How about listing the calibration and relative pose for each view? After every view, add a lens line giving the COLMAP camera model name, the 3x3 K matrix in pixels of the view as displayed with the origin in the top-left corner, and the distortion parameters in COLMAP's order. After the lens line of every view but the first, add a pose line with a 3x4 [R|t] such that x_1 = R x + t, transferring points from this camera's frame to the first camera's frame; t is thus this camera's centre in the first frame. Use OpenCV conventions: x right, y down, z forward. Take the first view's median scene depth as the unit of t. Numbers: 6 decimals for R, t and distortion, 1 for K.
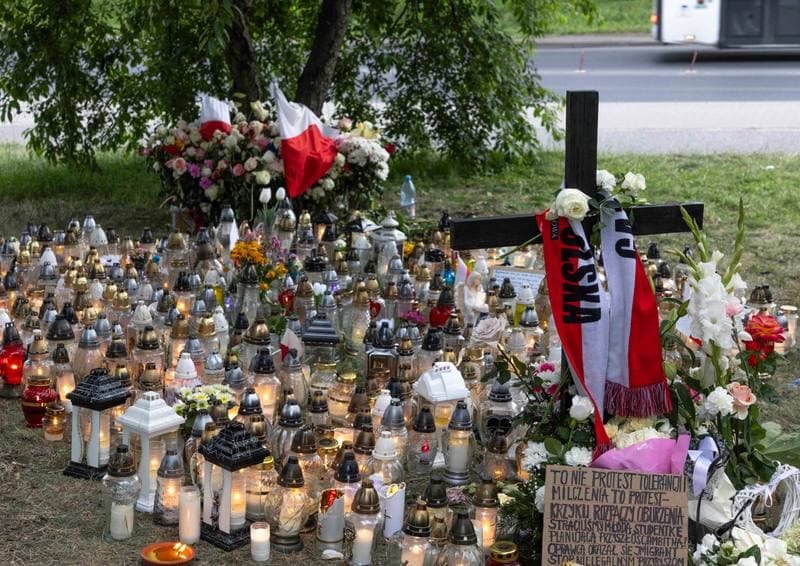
lens RADIAL K [[1384.4, 0, 400.0], [0, 1384.4, 283.0], [0, 0, 1]] dist [0.016712, 0.014390]
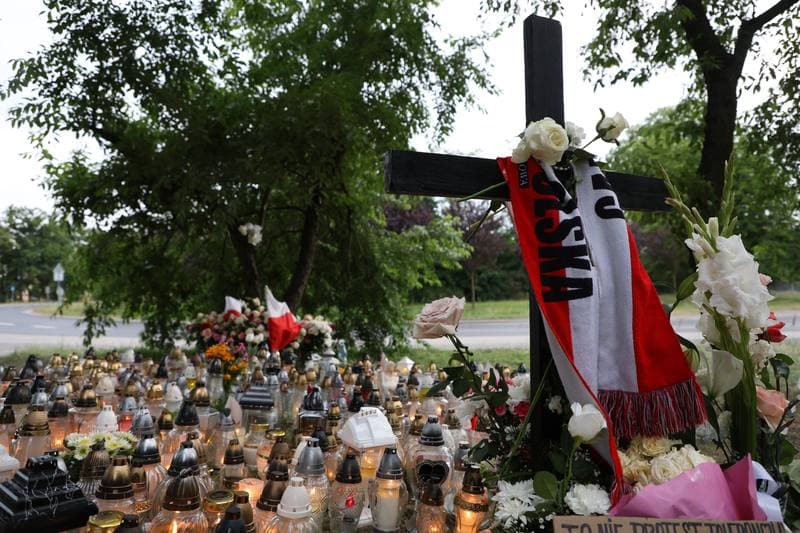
lens RADIAL K [[533.9, 0, 400.0], [0, 533.9, 266.5], [0, 0, 1]] dist [-0.056544, 0.003340]
pose [[0.994517, 0.011003, 0.103991, 0.013313], [0.021915, 0.950437, -0.310143, 0.081589], [-0.102250, 0.310721, 0.944985, 0.634121]]
